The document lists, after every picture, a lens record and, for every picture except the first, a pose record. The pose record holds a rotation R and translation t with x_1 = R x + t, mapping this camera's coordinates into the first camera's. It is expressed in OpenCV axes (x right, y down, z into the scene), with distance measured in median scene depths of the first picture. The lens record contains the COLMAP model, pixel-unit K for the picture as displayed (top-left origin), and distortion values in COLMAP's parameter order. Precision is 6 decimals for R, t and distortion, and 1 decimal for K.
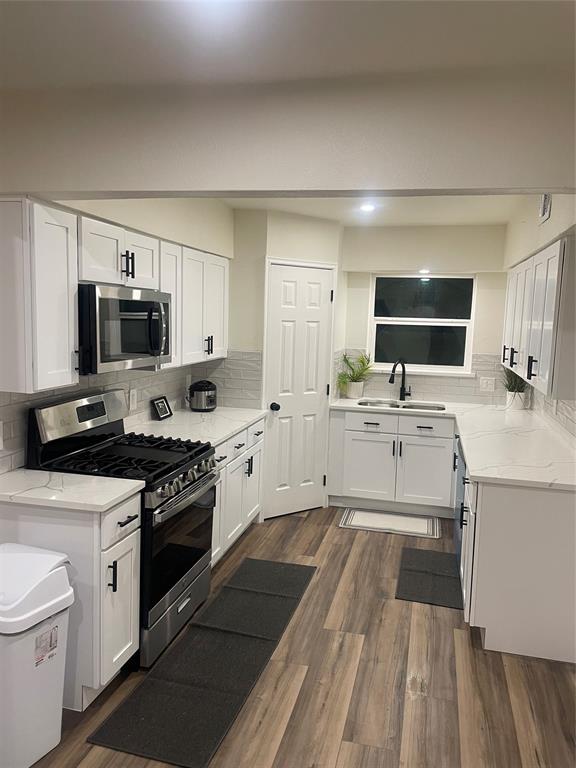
lens RADIAL K [[593.4, 0, 290.4], [0, 593.4, 379.3], [0, 0, 1]] dist [0.116056, -0.159961]
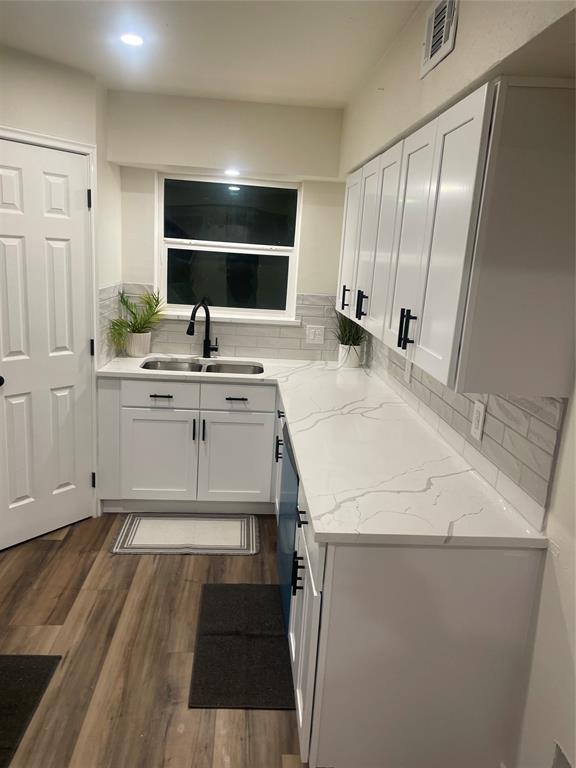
lens RADIAL K [[584.4, 0, 290.8], [0, 584.4, 384.8], [0, 0, 1]] dist [0.116178, -0.150013]
pose [[0.952184, -0.040257, 0.302860, 0.074576], [0.000720, 0.991574, 0.129537, -0.026504], [-0.305523, -0.123125, 0.944191, 0.317543]]
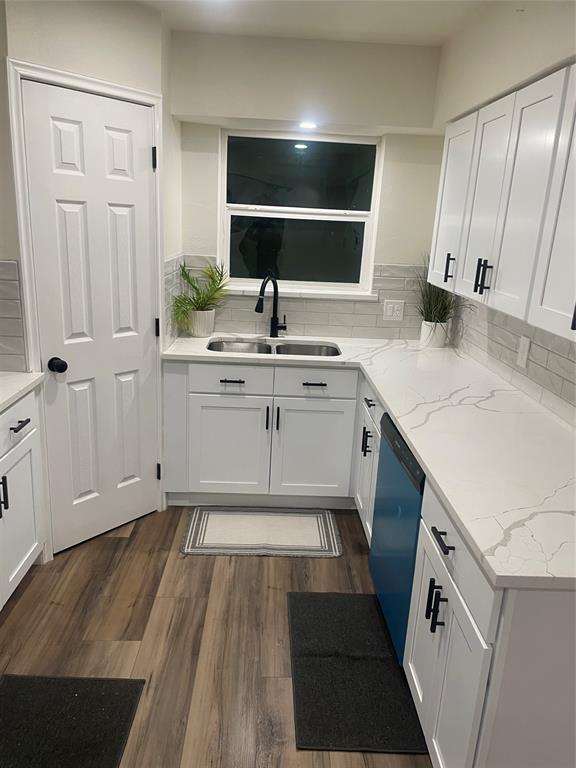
lens RADIAL K [[582.0, 0, 288.7], [0, 582.0, 387.7], [0, 0, 1]] dist [0.112758, -0.147835]
pose [[0.964213, -0.056152, 0.259115, 0.035933], [0.008694, 0.983486, 0.180777, -0.028474], [-0.264986, -0.172054, 0.948778, 0.409380]]
